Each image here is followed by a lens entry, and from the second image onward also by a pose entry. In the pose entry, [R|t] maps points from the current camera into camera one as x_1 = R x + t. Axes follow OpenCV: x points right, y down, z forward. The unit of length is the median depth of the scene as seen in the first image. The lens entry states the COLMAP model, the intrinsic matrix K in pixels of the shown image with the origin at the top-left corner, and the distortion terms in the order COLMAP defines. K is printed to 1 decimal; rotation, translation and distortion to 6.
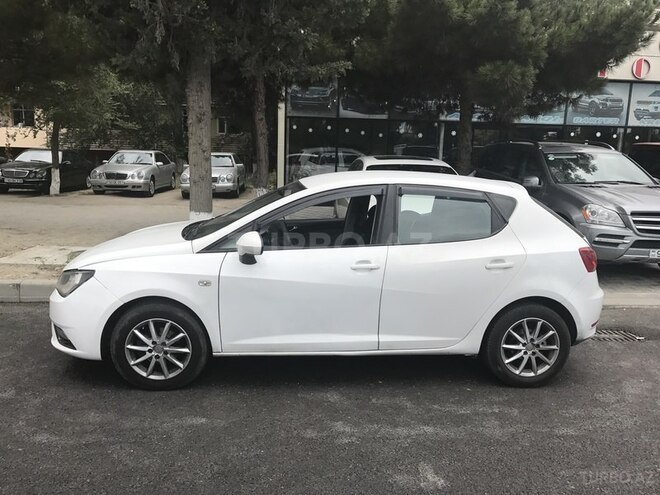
lens RADIAL K [[544.8, 0, 330.0], [0, 544.8, 247.5], [0, 0, 1]] dist [0.017389, -0.017931]
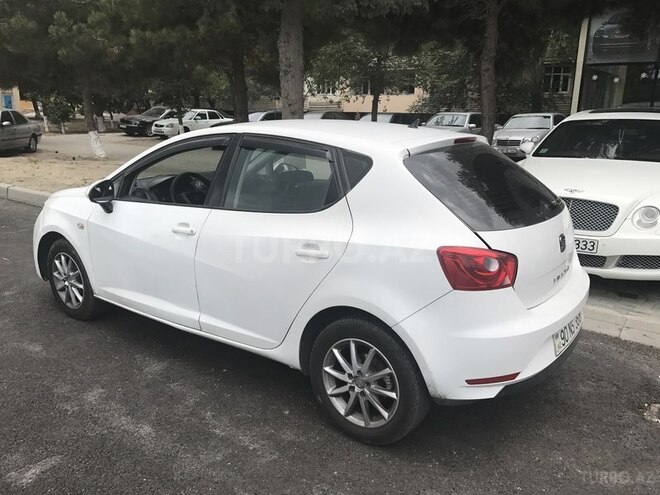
lens RADIAL K [[544.8, 0, 330.0], [0, 544.8, 247.5], [0, 0, 1]] dist [0.017389, -0.017931]
pose [[0.748729, 0.141251, -0.647652, 0.785129], [-0.101387, 0.989940, 0.098694, -0.044963], [0.655077, -0.008232, 0.755517, 0.499207]]
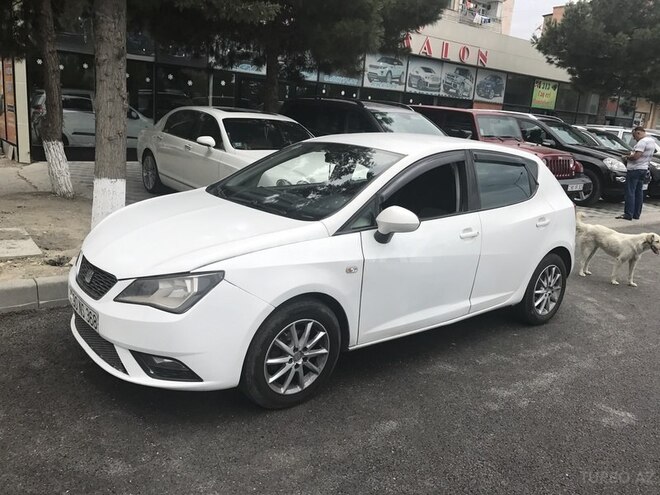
lens RADIAL K [[544.8, 0, 330.0], [0, 544.8, 247.5], [0, 0, 1]] dist [0.017389, -0.017931]
pose [[0.830272, -0.098868, 0.548519, -0.694821], [0.047476, 0.993110, 0.107141, -0.060079], [-0.555332, -0.062915, 0.829245, 0.303196]]
